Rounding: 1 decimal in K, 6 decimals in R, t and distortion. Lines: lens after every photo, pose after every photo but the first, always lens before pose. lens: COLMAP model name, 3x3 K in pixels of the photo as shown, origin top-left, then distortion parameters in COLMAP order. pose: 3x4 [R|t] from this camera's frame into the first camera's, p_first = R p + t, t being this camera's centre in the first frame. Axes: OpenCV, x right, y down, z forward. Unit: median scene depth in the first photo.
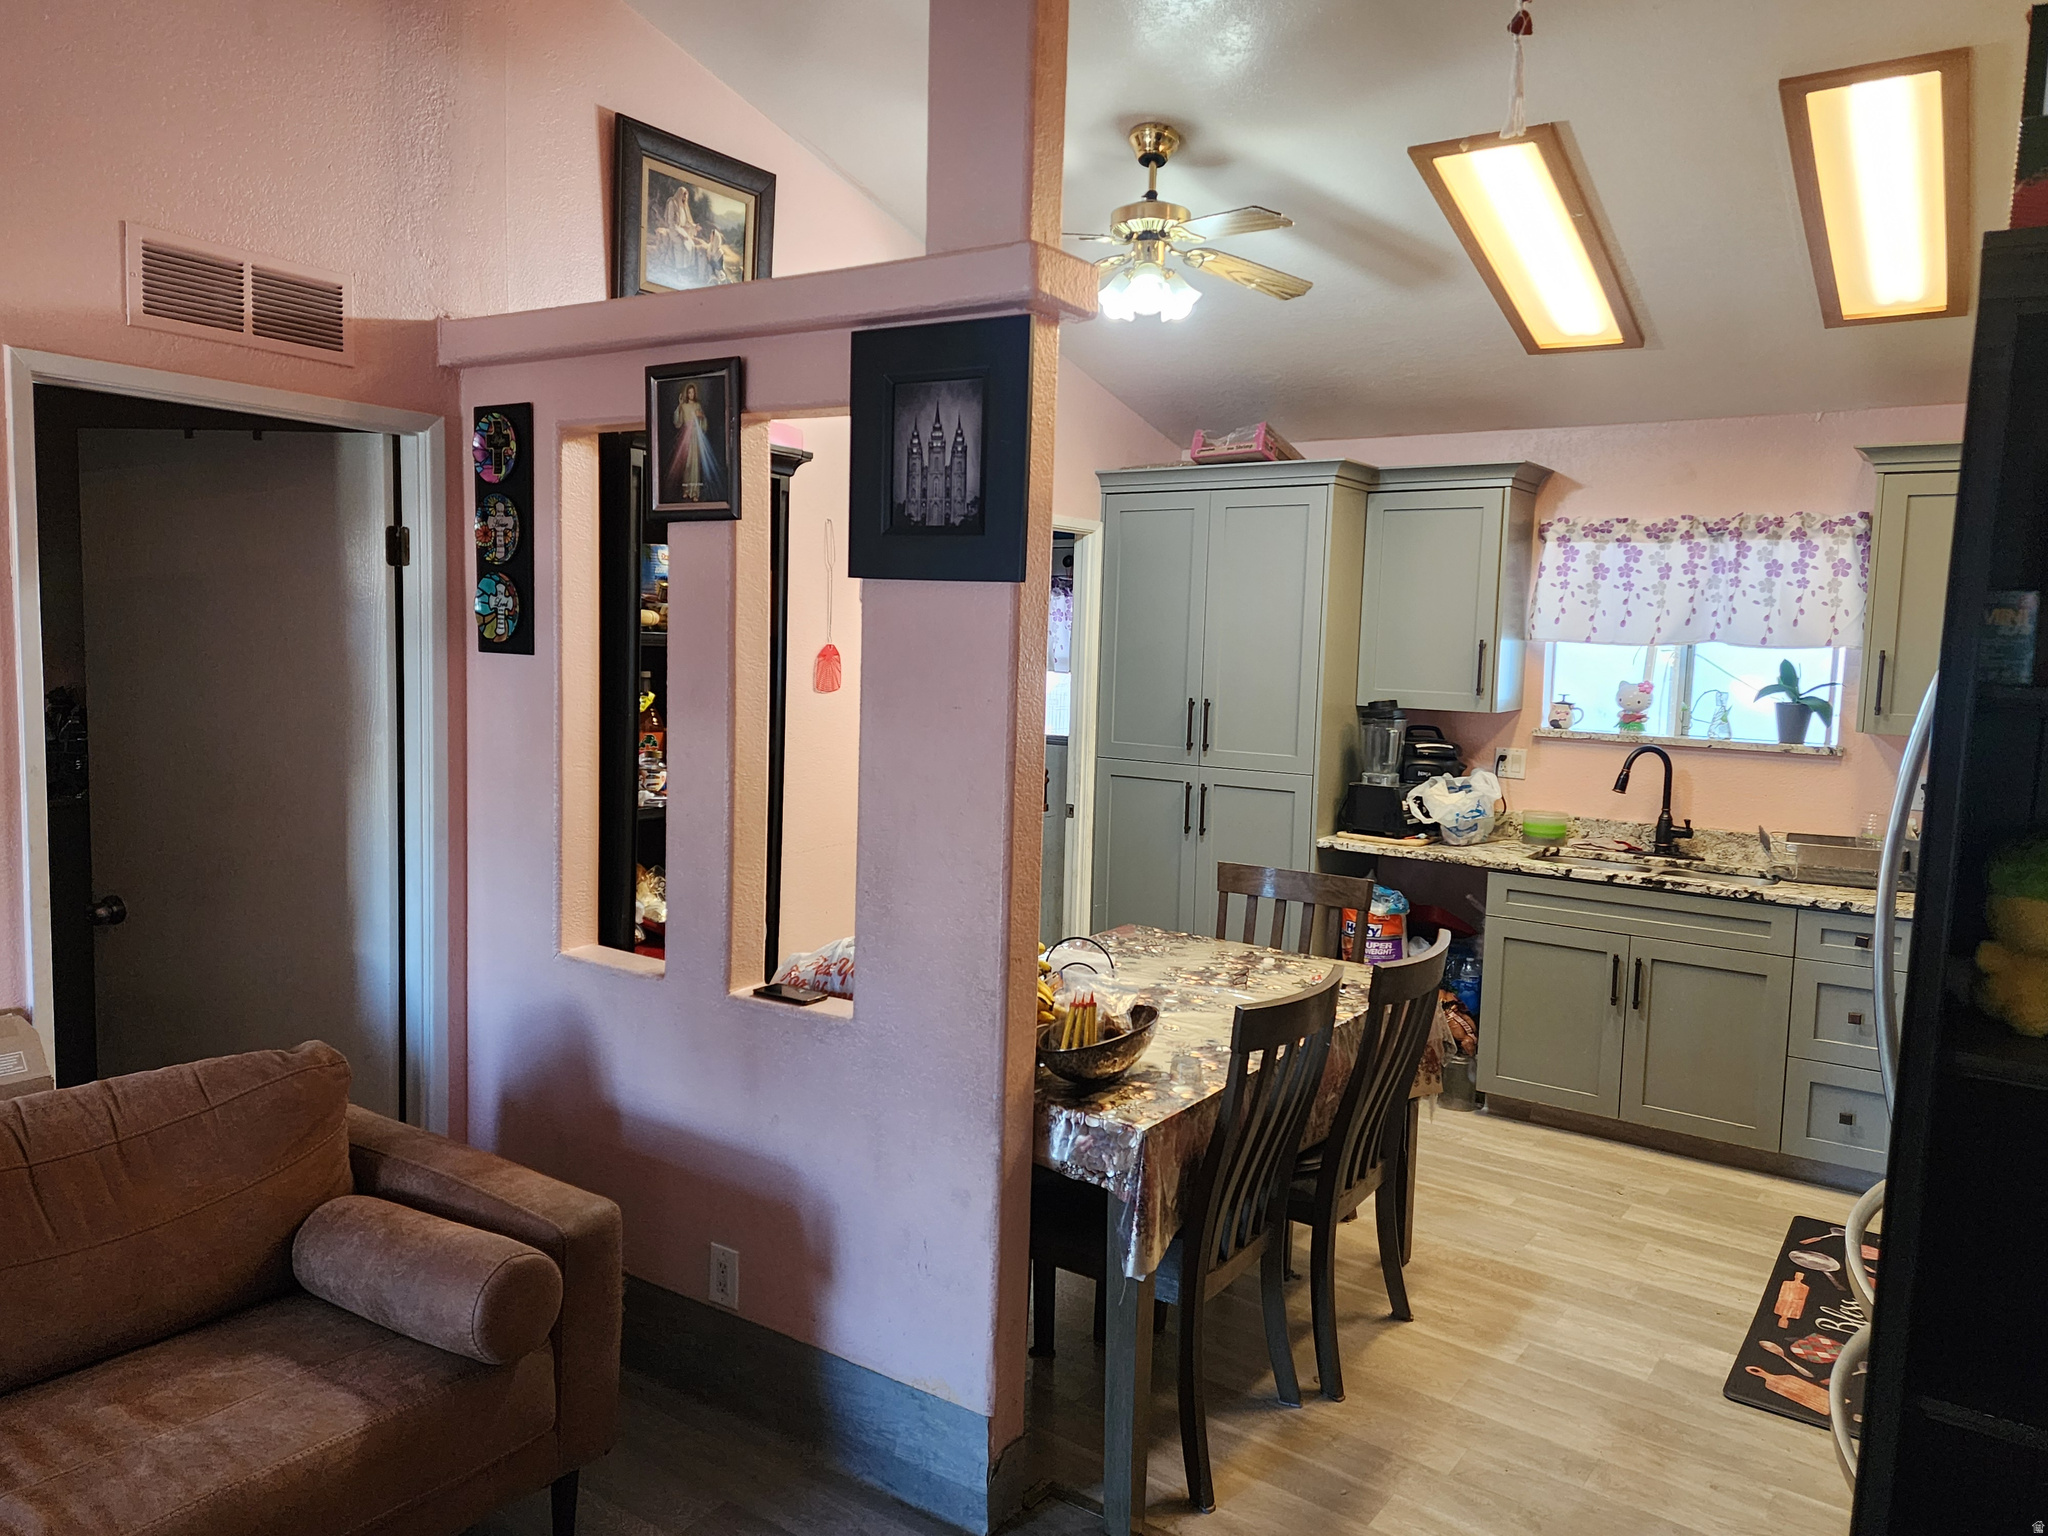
lens RADIAL K [[1433.3, 0, 1025.1], [0, 1433.3, 754.1], [0, 0, 1]] dist [0.079682, -0.076495]
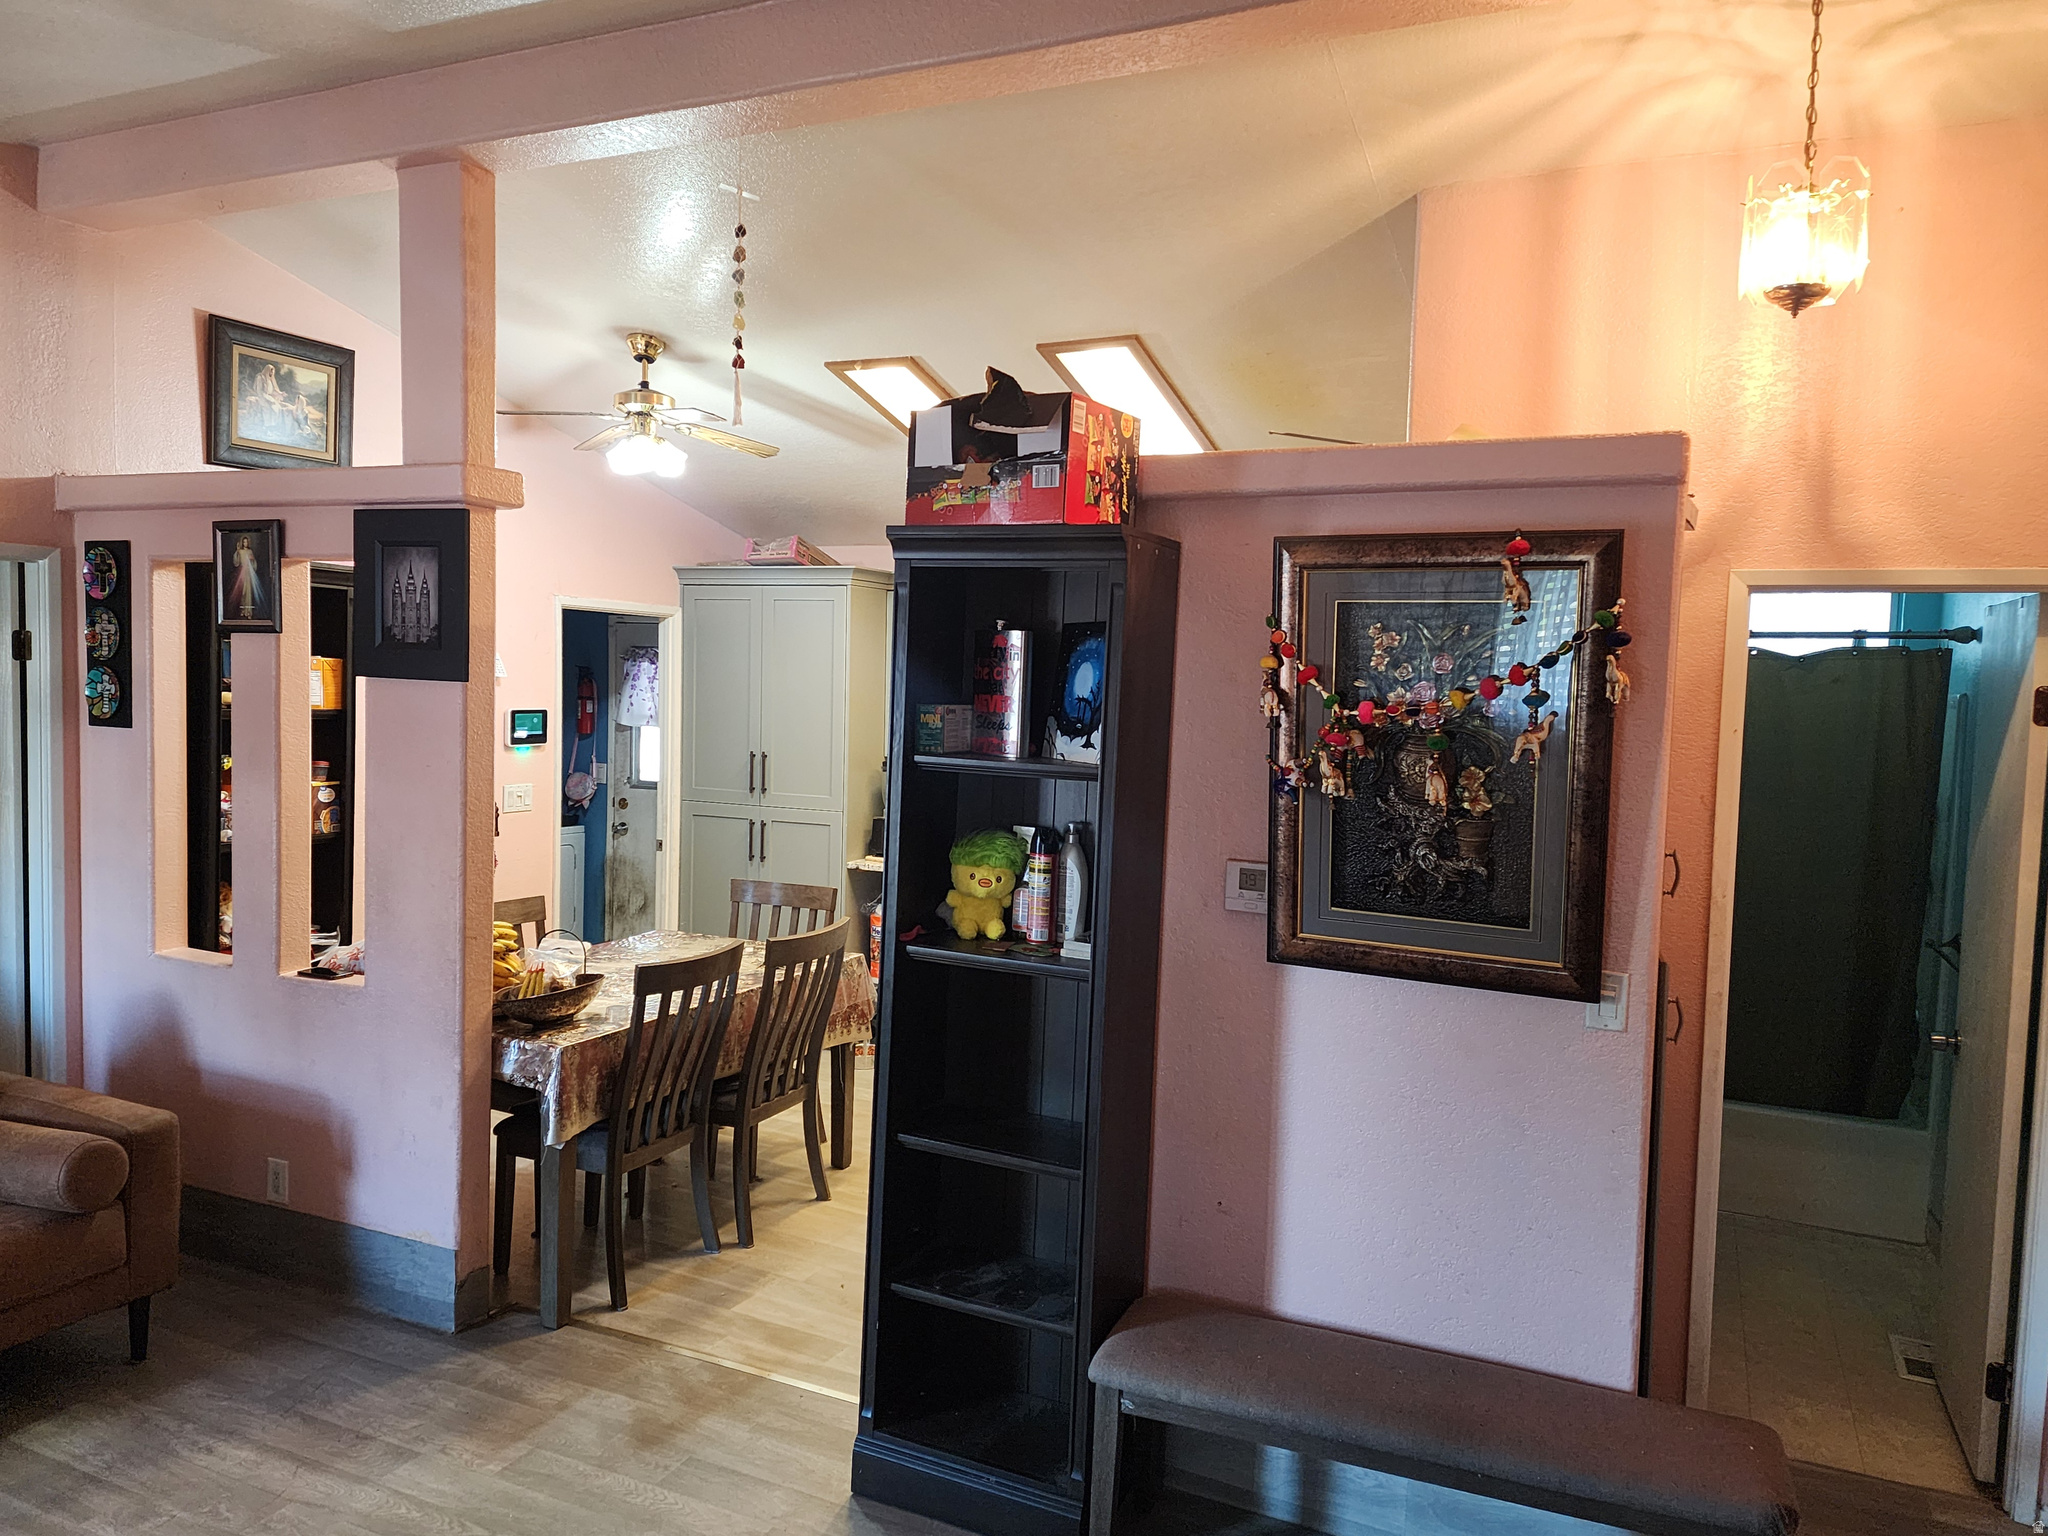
lens RADIAL K [[1447.3, 0, 1024.0], [0, 1447.3, 768.0], [0, 0, 1]] dist [0.078735, -0.081876]
pose [[0.988060, -0.009905, 0.153750, 0.253448], [0.013109, 0.999717, -0.019838, 0.005347], [-0.153510, 0.021617, 0.987911, -0.447105]]
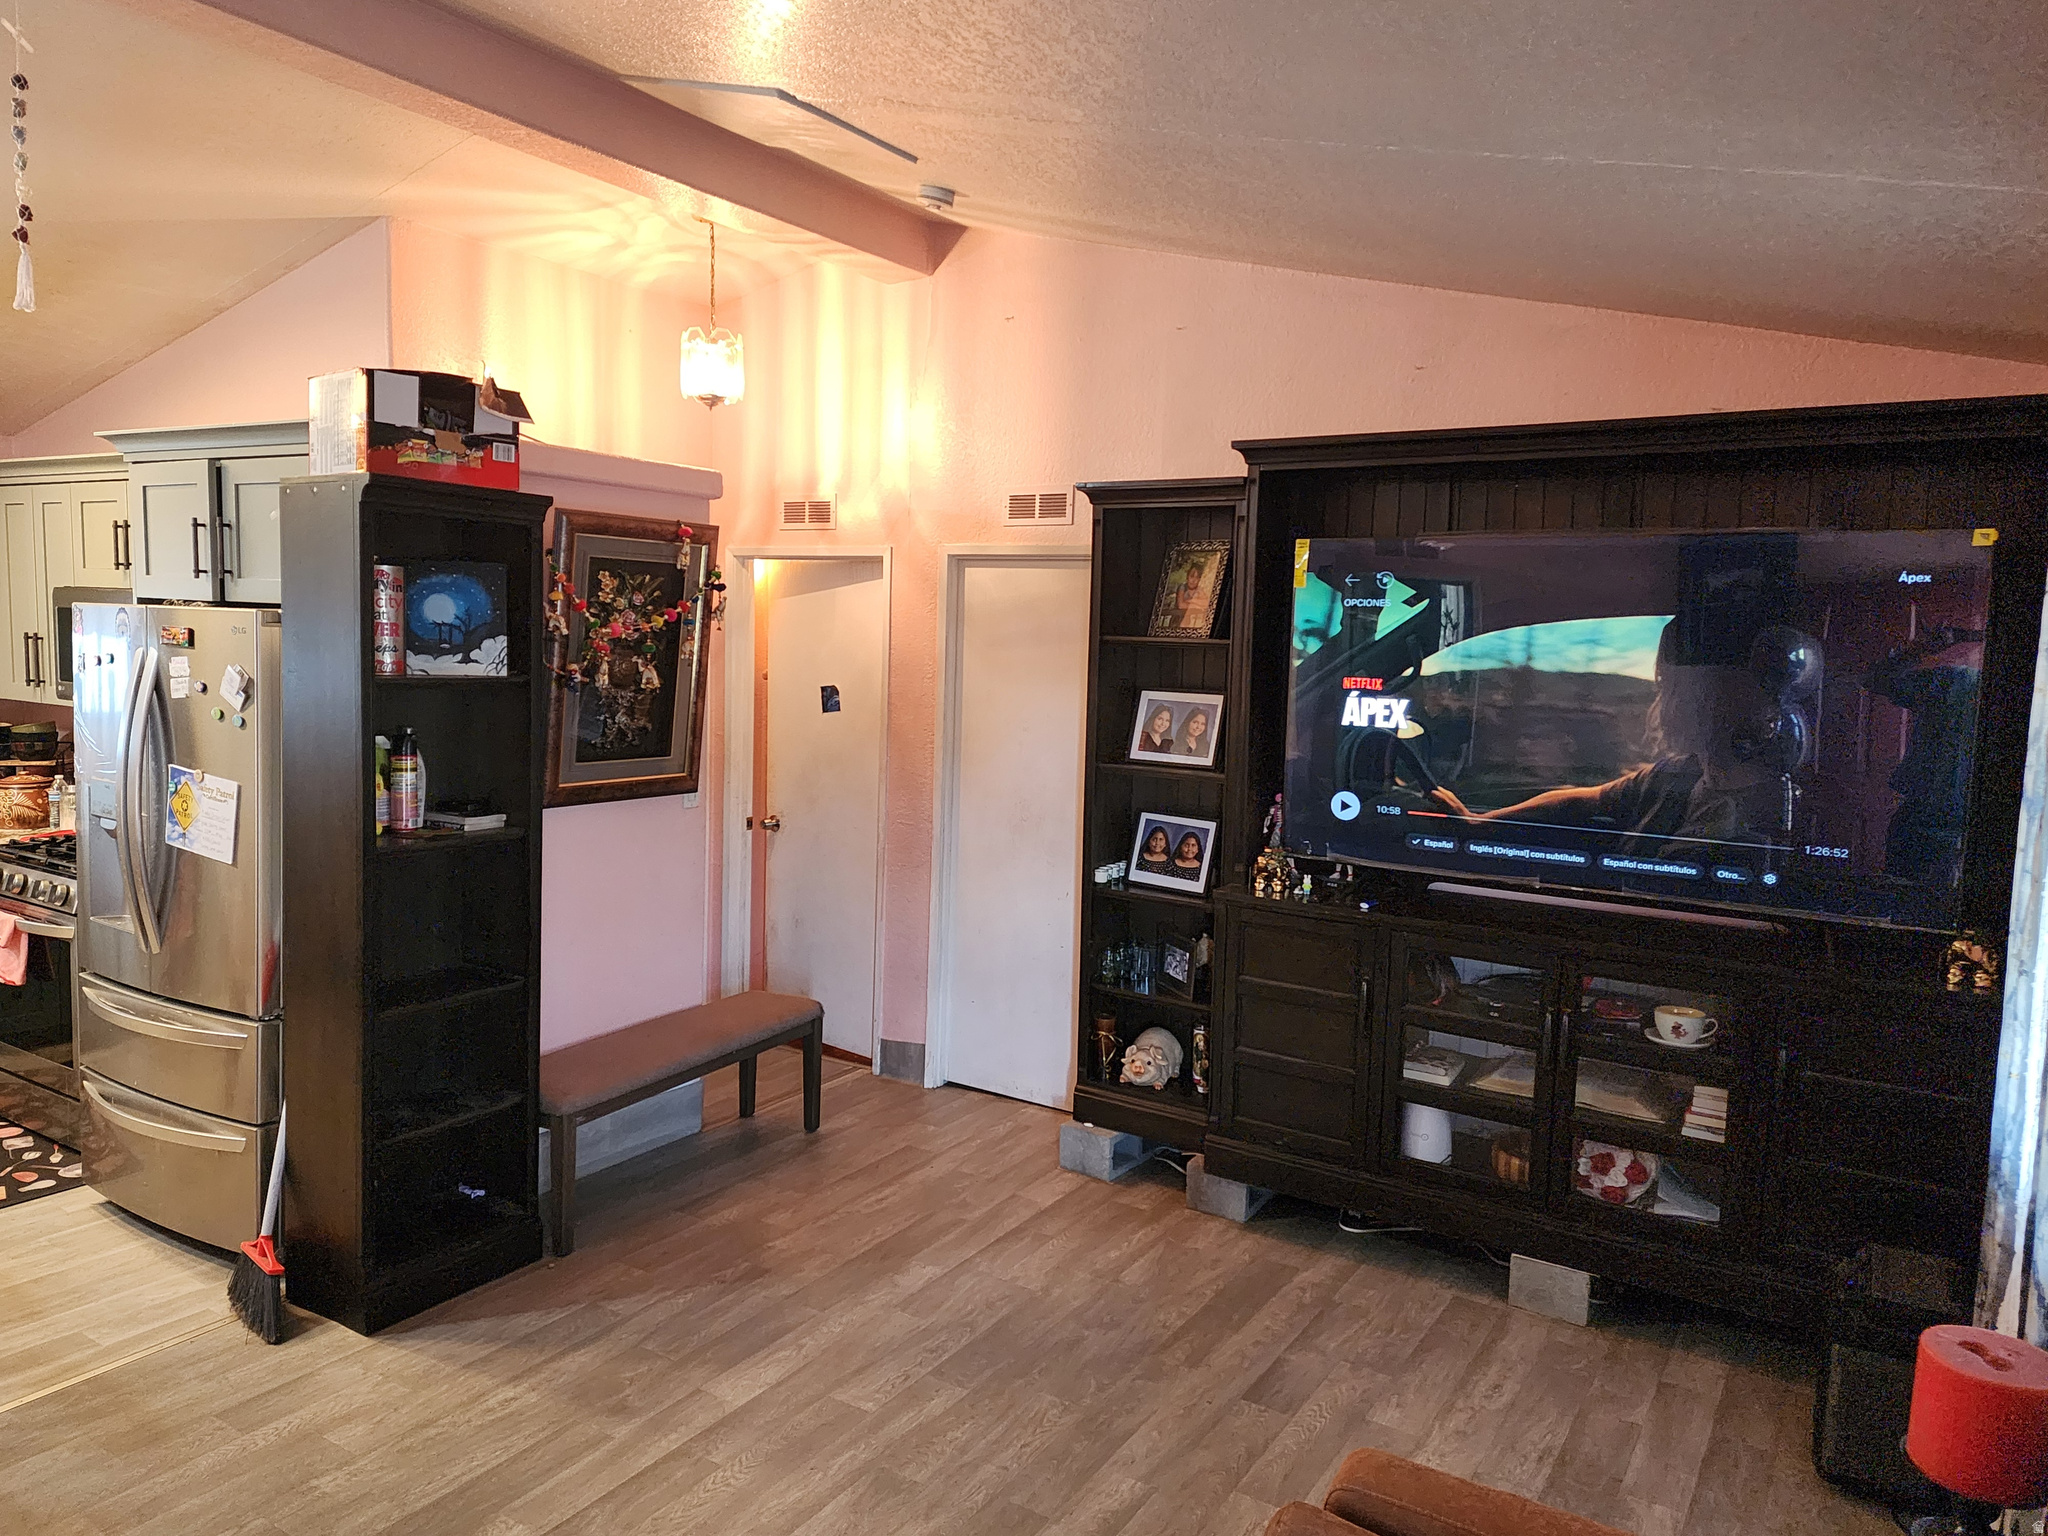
lens RADIAL K [[1406.5, 0, 1024.0], [0, 1406.5, 768.0], [0, 0, 1]] dist [0.072313, -0.071682]
pose [[-0.045651, -0.129122, 0.990577, -0.741900], [0.058976, 0.989533, 0.131704, -0.066914], [-0.997215, 0.064432, -0.037559, 0.066175]]
